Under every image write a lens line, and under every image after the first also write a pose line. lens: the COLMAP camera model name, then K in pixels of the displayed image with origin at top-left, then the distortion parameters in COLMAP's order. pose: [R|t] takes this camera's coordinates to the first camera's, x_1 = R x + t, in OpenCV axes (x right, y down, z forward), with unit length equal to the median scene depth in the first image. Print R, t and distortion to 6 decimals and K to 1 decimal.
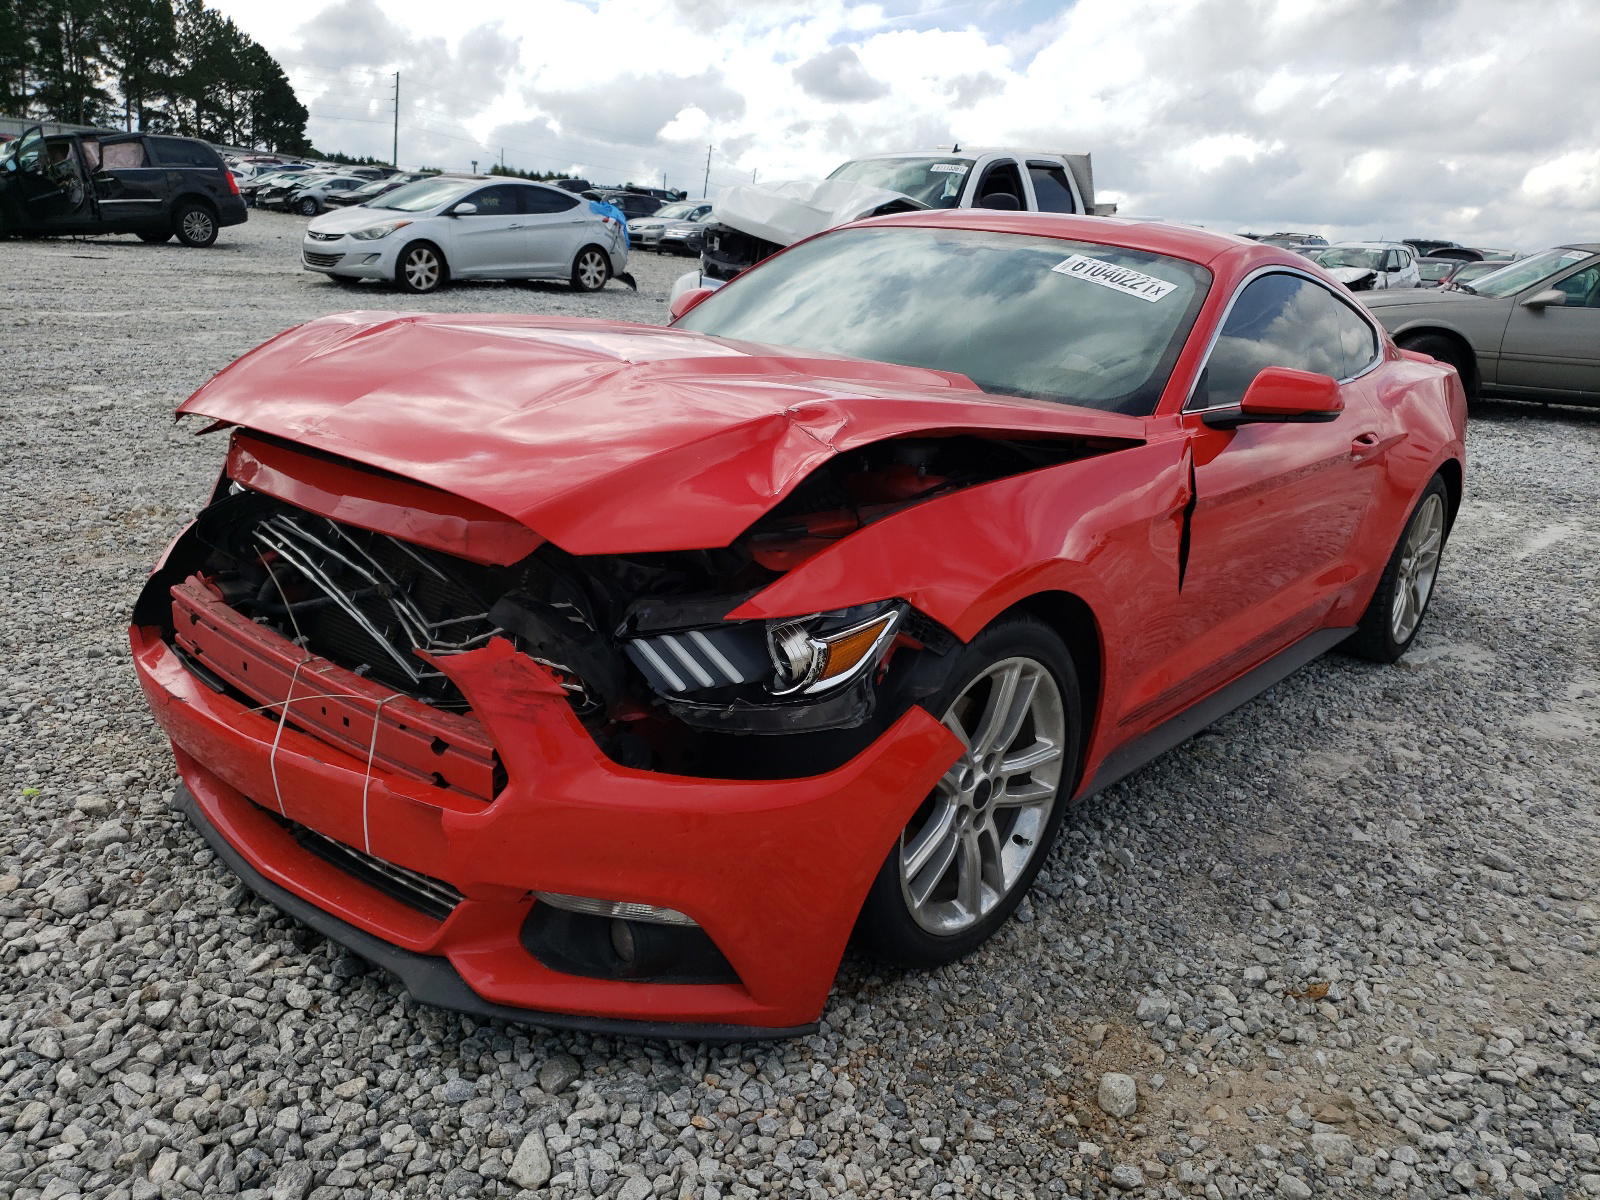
lens RADIAL K [[1285.4, 0, 802.9], [0, 1285.4, 588.7], [0, 0, 1]] dist [-0.012383, 0.045674]
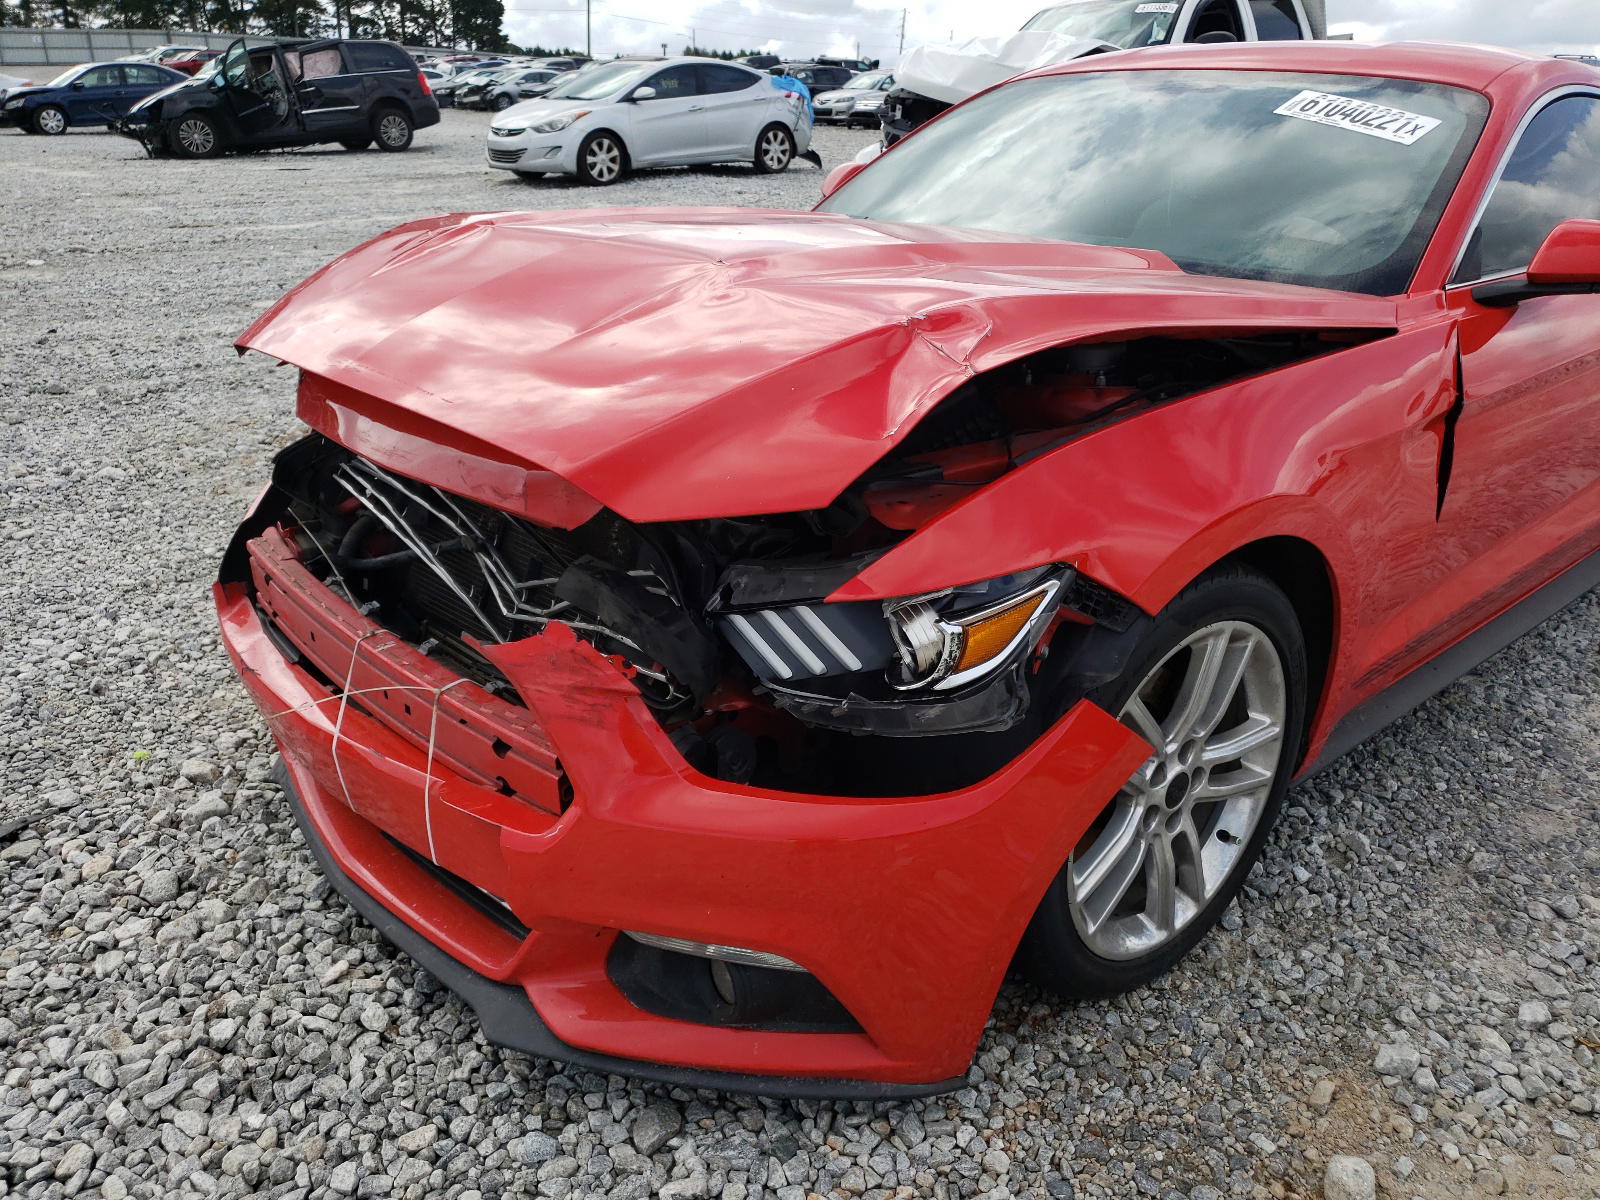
lens RADIAL K [[1285.4, 0, 810.7], [0, 1285.4, 605.9], [0, 0, 1]] dist [-0.012383, 0.045674]
pose [[0.988350, -0.009602, -0.151895, 0.037327], [0.025174, 0.994575, 0.100932, -0.041105], [0.150102, -0.103580, 0.983230, 0.188804]]
